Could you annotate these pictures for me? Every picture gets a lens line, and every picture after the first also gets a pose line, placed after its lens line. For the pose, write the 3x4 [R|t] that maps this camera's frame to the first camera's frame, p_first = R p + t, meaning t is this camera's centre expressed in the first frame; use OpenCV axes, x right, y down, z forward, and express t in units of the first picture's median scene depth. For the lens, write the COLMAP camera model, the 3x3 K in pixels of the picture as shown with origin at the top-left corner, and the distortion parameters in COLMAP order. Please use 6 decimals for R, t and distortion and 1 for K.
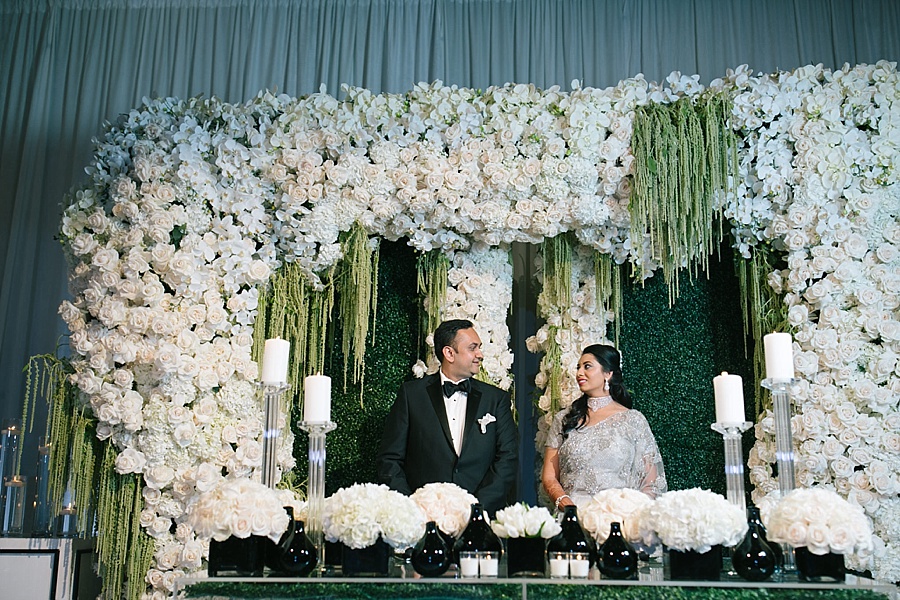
lens RADIAL K [[894.8, 0, 448.2], [0, 894.8, 286.4], [0, 0, 1]] dist [-0.004055, -0.003970]
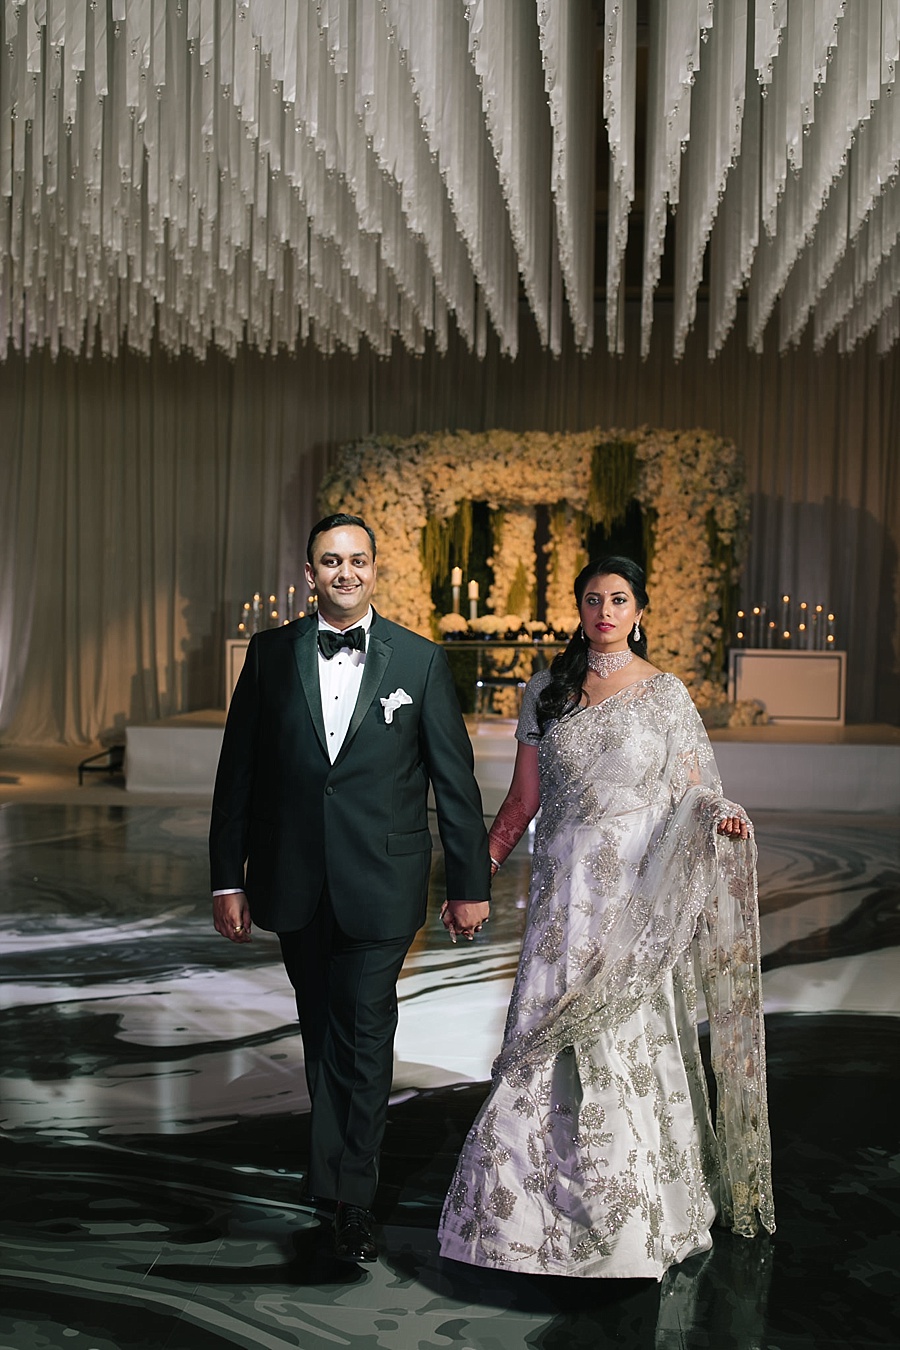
lens RADIAL K [[1342.1, 0, 450.0], [0, 1342.1, 675.0], [0, 0, 1]] dist [-0.004055, -0.003970]
pose [[0.999989, 0.001790, 0.004337, -0.157497], [-0.002820, 0.968099, 0.250552, -0.494208], [-0.003750, -0.250562, 0.968093, -2.364819]]
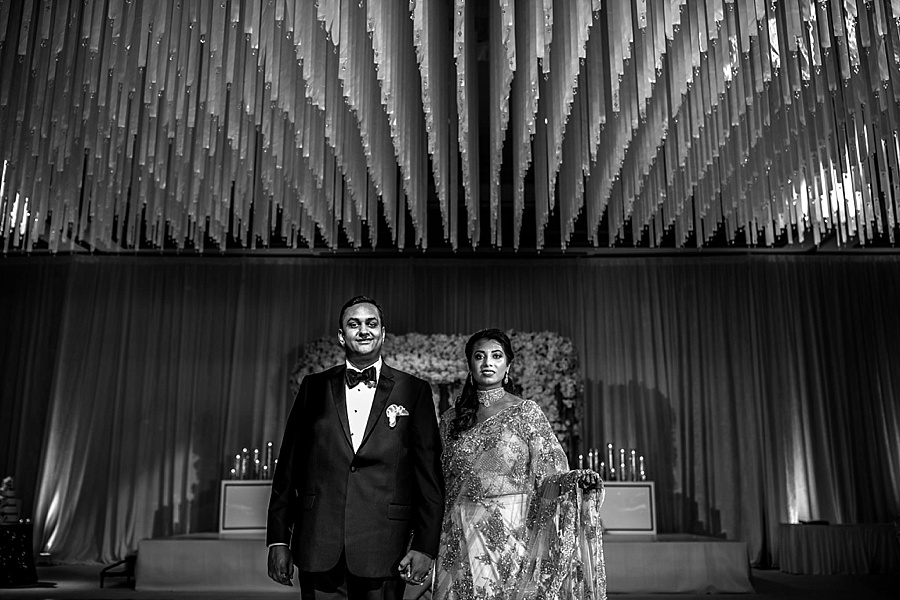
lens RADIAL K [[894.8, 0, 448.2], [0, 894.8, 286.4], [0, 0, 1]] dist [-0.004055, -0.003970]
pose [[0.996952, 0.000620, 0.078010, -0.154944], [-0.001247, 0.999967, 0.007988, -0.446501], [-0.078002, -0.008061, 0.996921, -2.288543]]
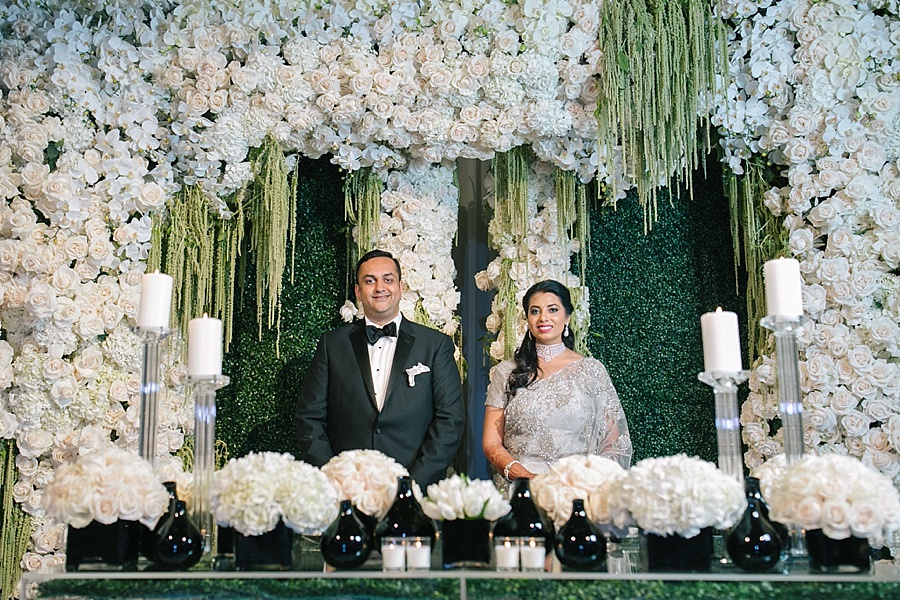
lens RADIAL K [[1003.7, 0, 394.3], [0, 1003.7, 248.6], [0, 0, 1]] dist [-0.001342, -0.008040]
pose [[0.999944, -0.010255, -0.002629, 0.016389], [0.010322, 0.999578, 0.027157, 0.009427], [0.002350, -0.027182, 0.999628, 0.067166]]
